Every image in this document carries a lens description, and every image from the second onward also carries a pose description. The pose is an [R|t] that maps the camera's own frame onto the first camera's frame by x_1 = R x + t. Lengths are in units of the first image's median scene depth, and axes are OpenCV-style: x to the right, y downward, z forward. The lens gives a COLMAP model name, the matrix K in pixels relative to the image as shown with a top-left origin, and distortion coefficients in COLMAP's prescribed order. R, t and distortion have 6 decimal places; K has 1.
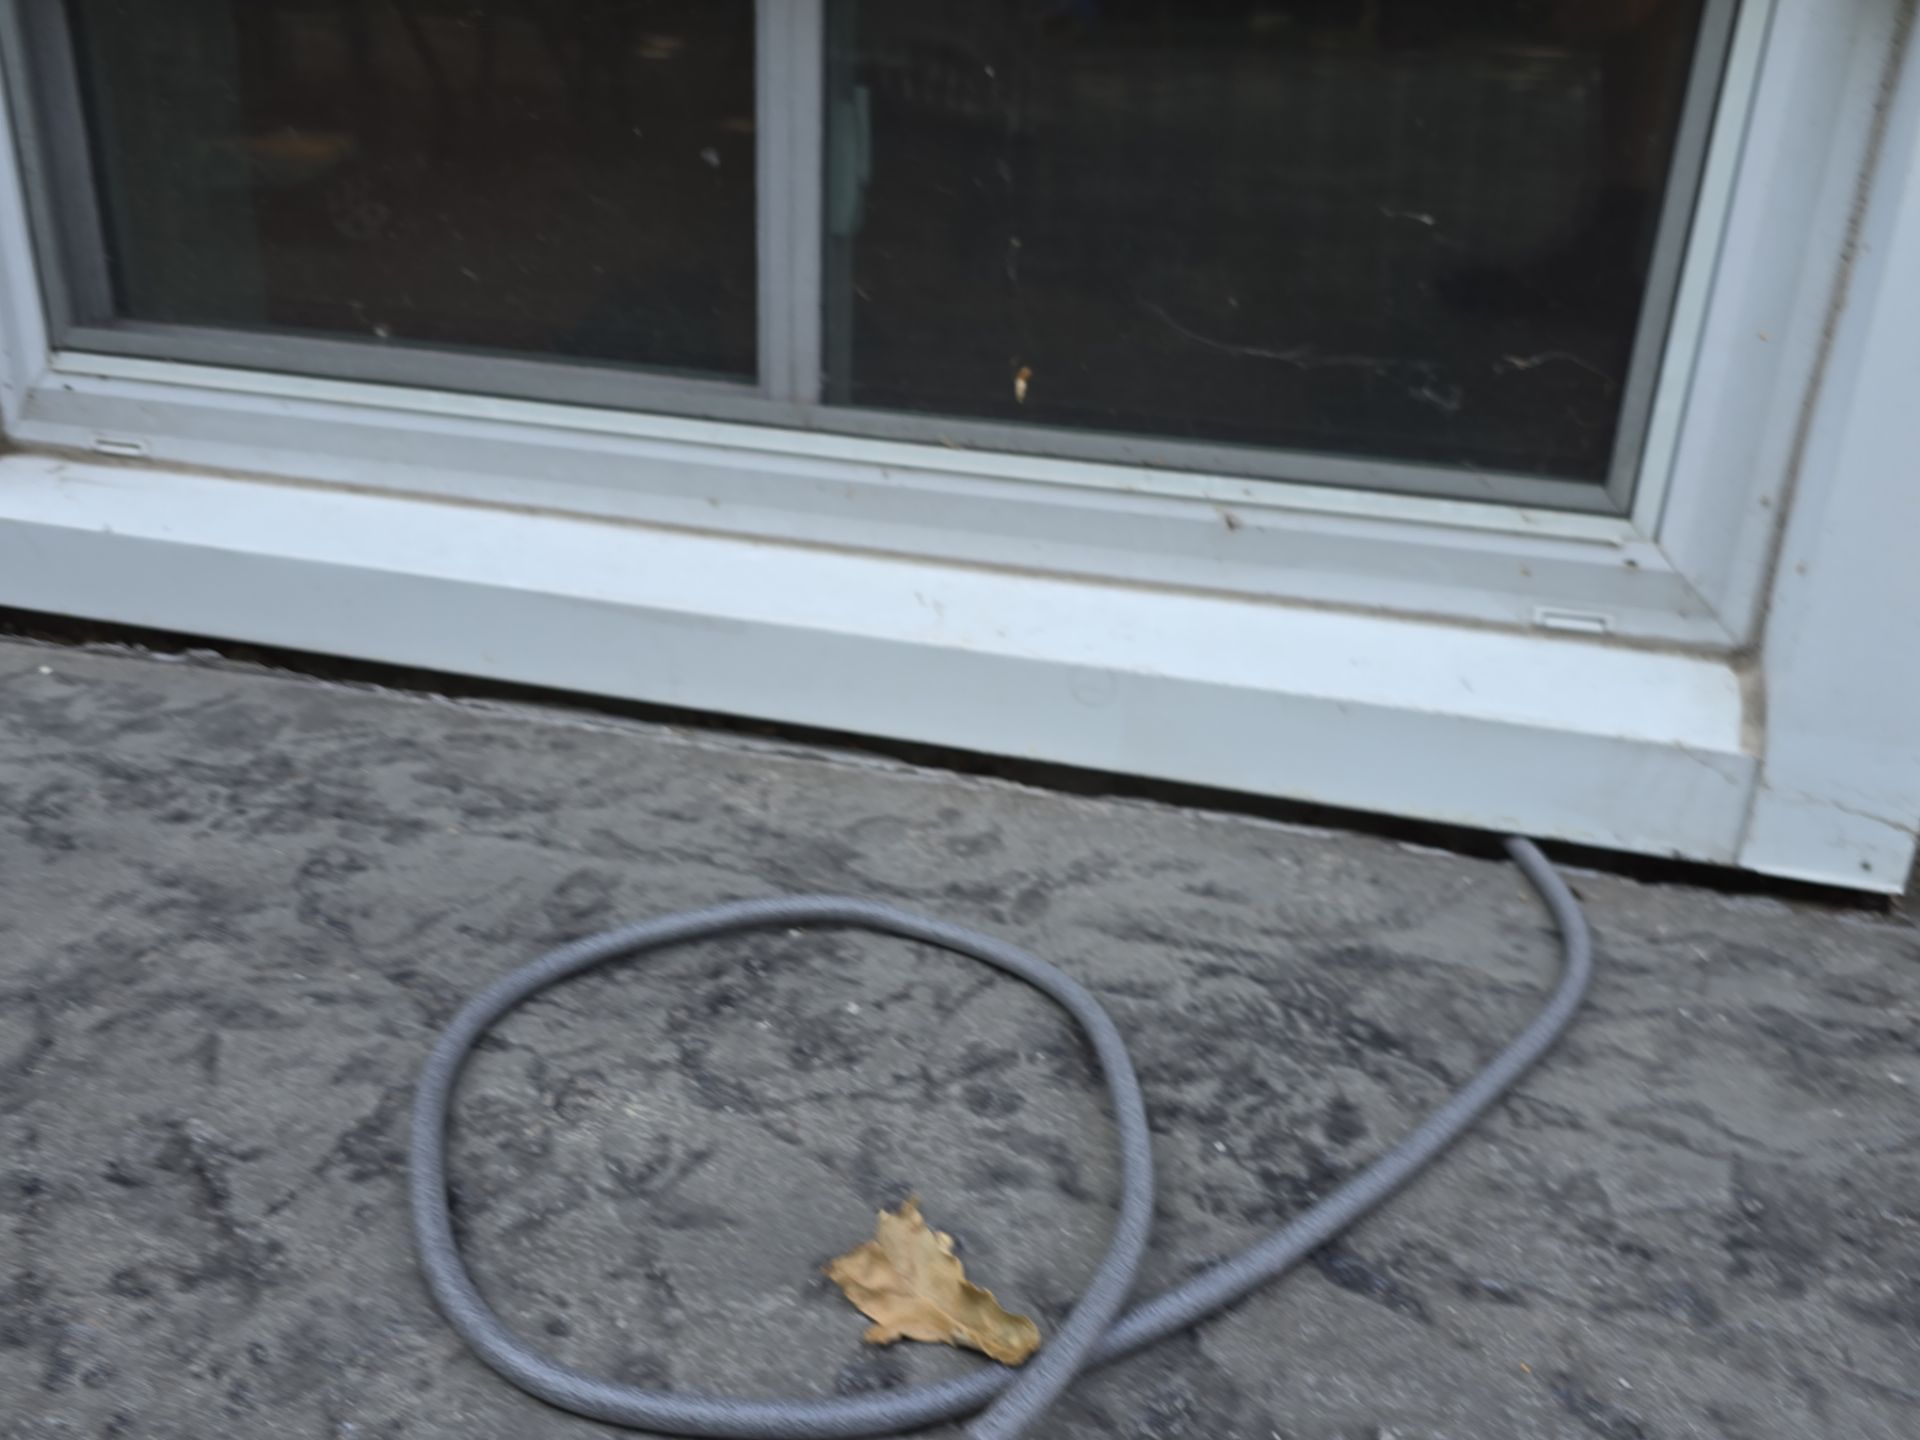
lens RADIAL K [[1715.4, 0, 977.5], [0, 1715.4, 736.9], [0, 0, 1]] dist [0.084099, -0.130196]
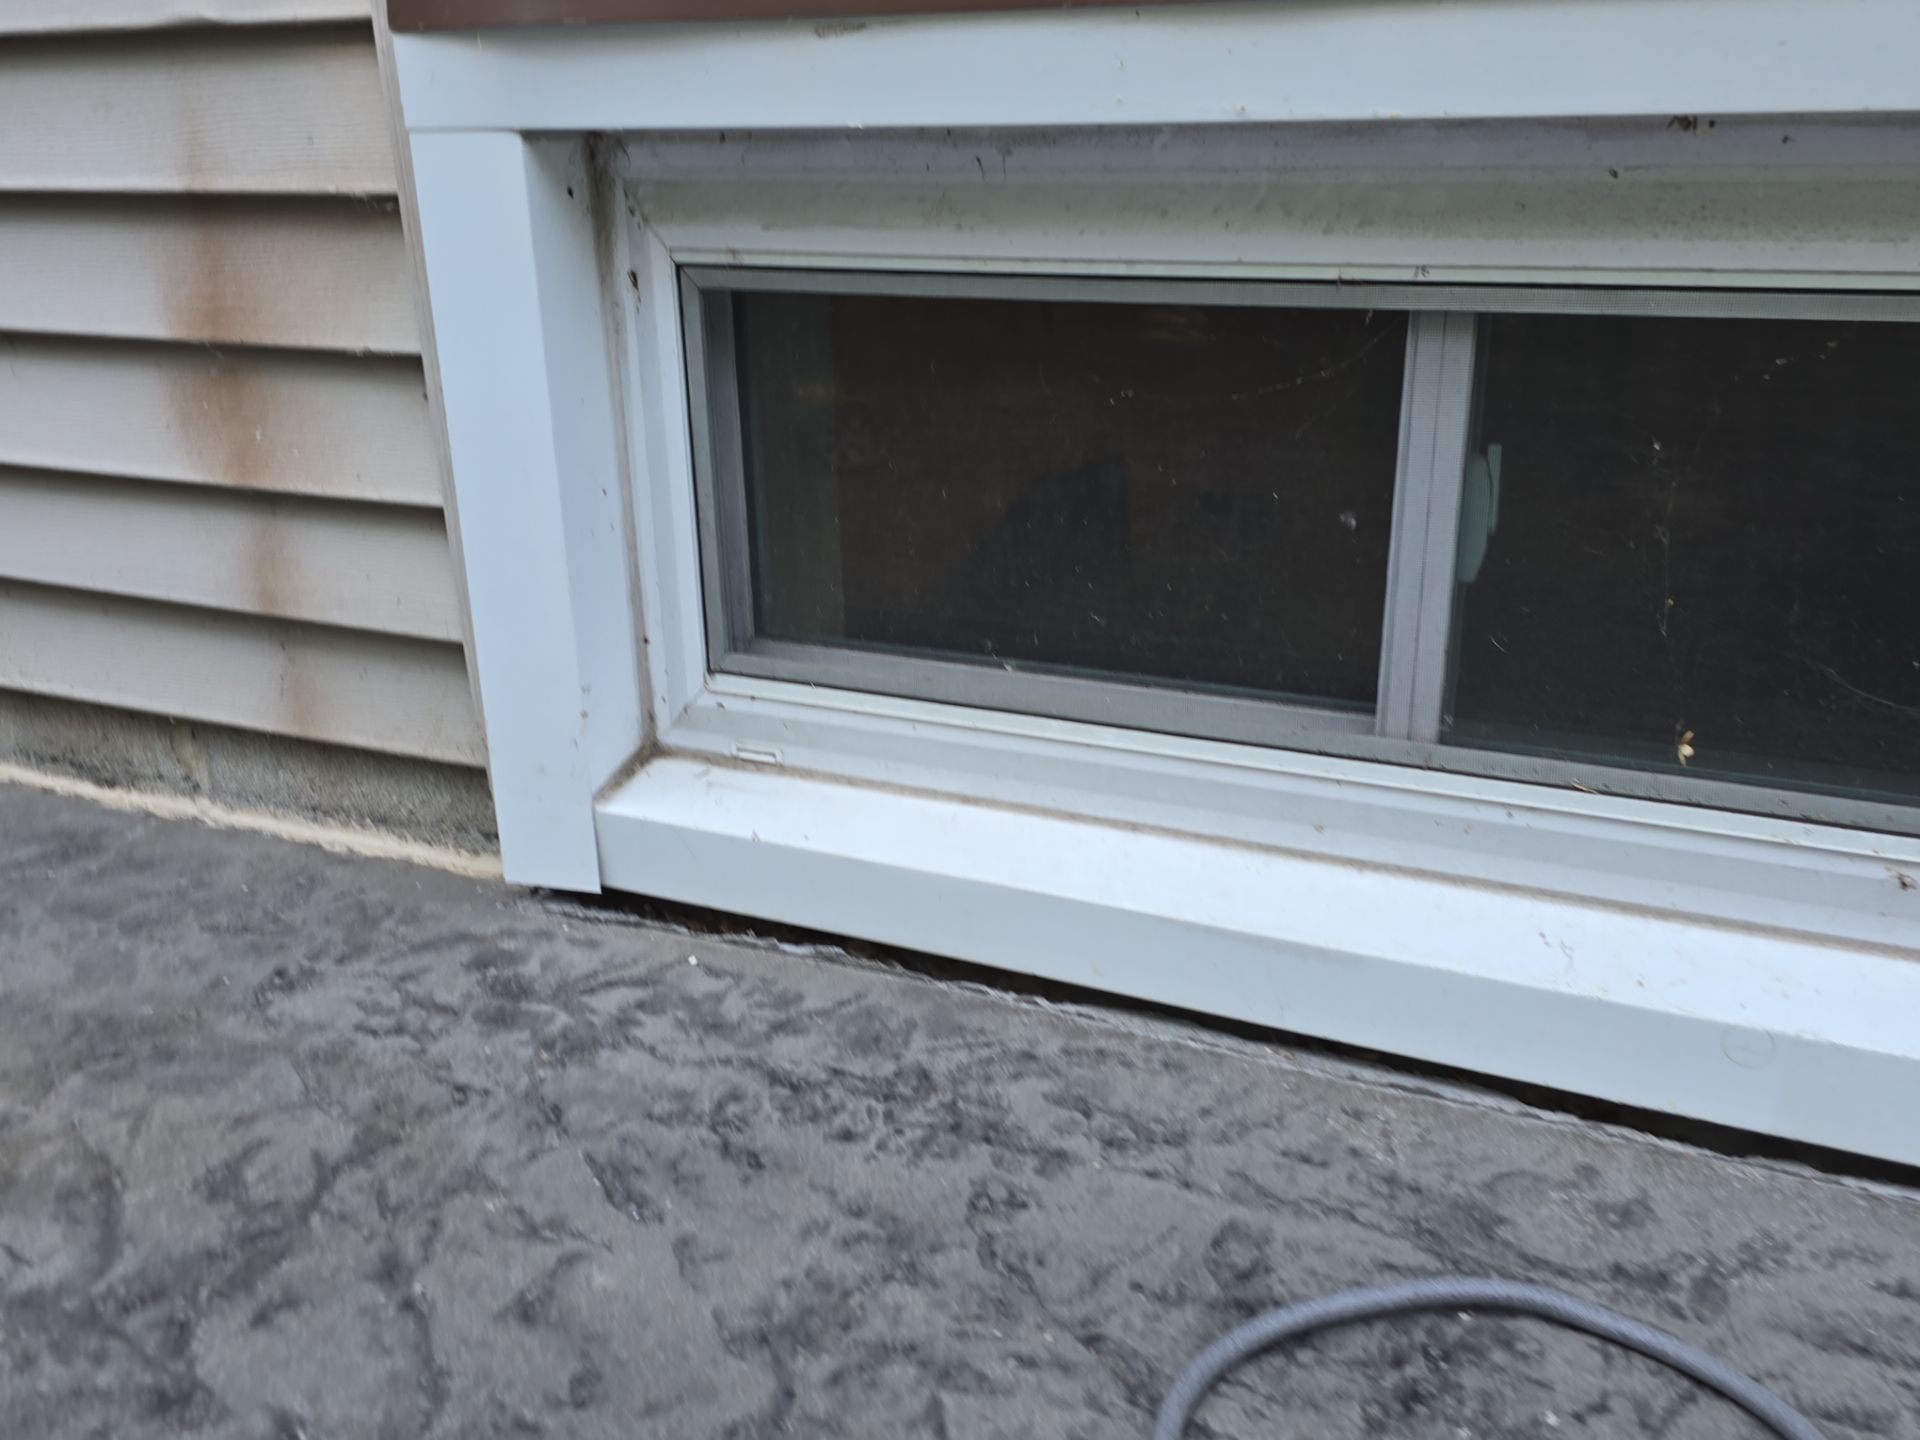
lens RADIAL K [[1715.4, 0, 973.2], [0, 1715.4, 722.7], [0, 0, 1]] dist [0.084099, -0.130196]
pose [[0.979476, 0.010986, -0.201261, -0.172348], [-0.027761, 0.996350, -0.080719, -0.126571], [0.199639, 0.084650, 0.976206, -0.051375]]
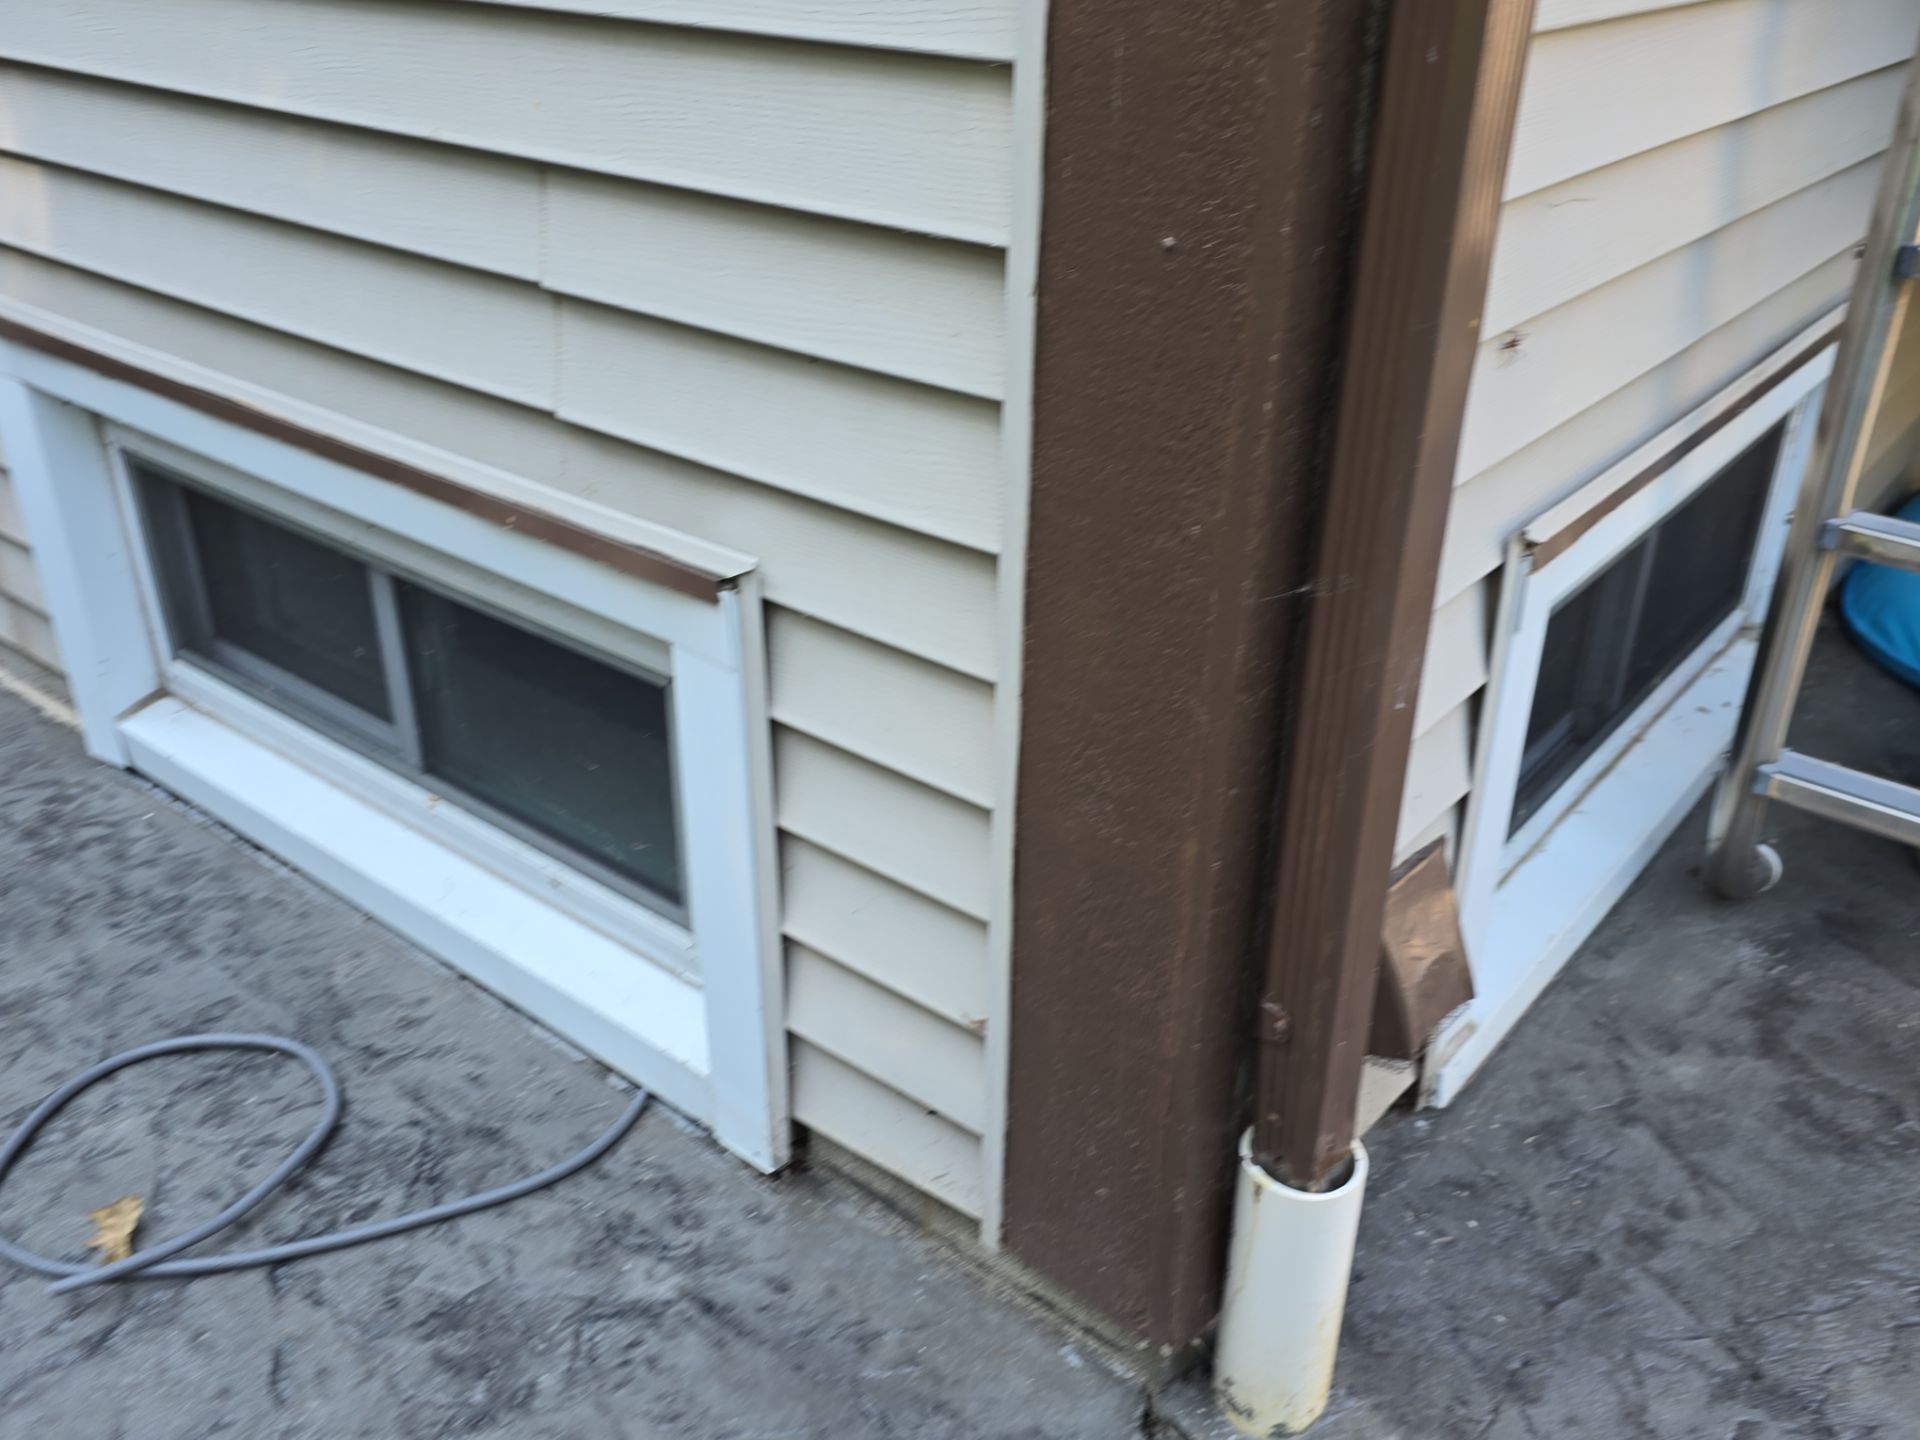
lens RADIAL K [[1715.4, 0, 970.3], [0, 1715.4, 726.4], [0, 0, 1]] dist [0.084099, -0.130196]
pose [[0.901148, 0.170060, -0.398763, 1.335615], [-0.147283, 0.985231, 0.087333, -0.549485], [0.407725, -0.019969, 0.912886, -0.543408]]
